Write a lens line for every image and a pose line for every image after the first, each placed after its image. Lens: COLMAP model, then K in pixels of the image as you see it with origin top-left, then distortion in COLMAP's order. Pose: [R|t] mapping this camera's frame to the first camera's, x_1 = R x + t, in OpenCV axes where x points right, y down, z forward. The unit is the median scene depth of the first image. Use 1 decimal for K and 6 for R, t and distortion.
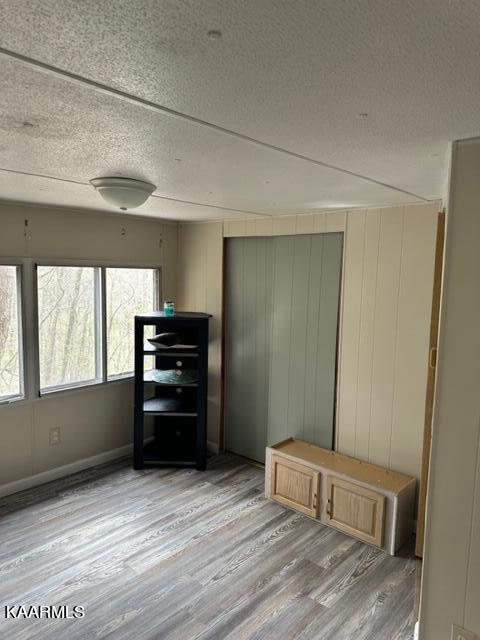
lens RADIAL K [[452.2, 0, 236.3], [0, 452.2, 323.0], [0, 0, 1]] dist [0.062060, -0.078455]
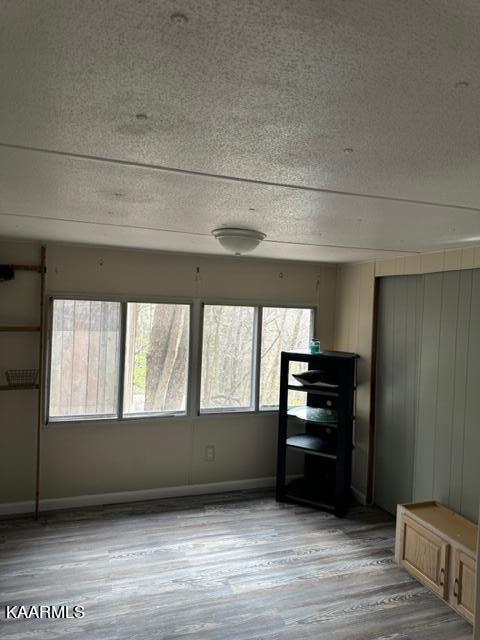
lens RADIAL K [[452.2, 0, 238.9], [0, 452.2, 319.4], [0, 0, 1]] dist [0.062060, -0.078455]
pose [[0.876834, 0.022289, -0.480276, 0.223201], [-0.073559, 0.993383, -0.088195, 0.011812], [0.475132, 0.112661, 0.872672, 0.013368]]
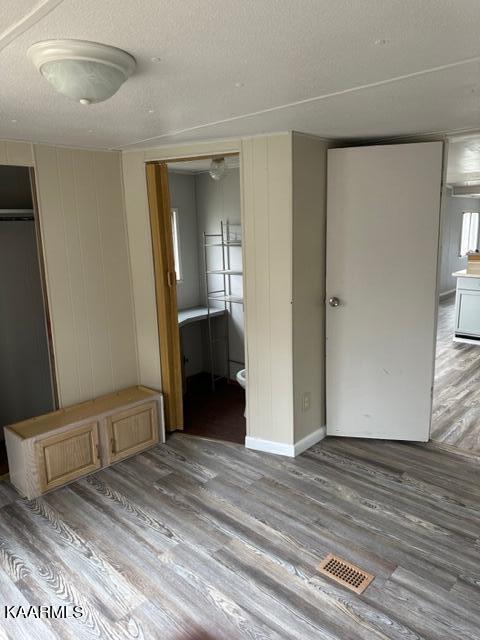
lens RADIAL K [[452.2, 0, 240.1], [0, 452.2, 320.7], [0, 0, 1]] dist [0.062060, -0.078455]
pose [[0.002488, -0.196129, 0.980575, -0.675388], [0.140705, 0.970891, 0.193835, -0.024061], [-0.990048, 0.137490, 0.030012, 0.590465]]
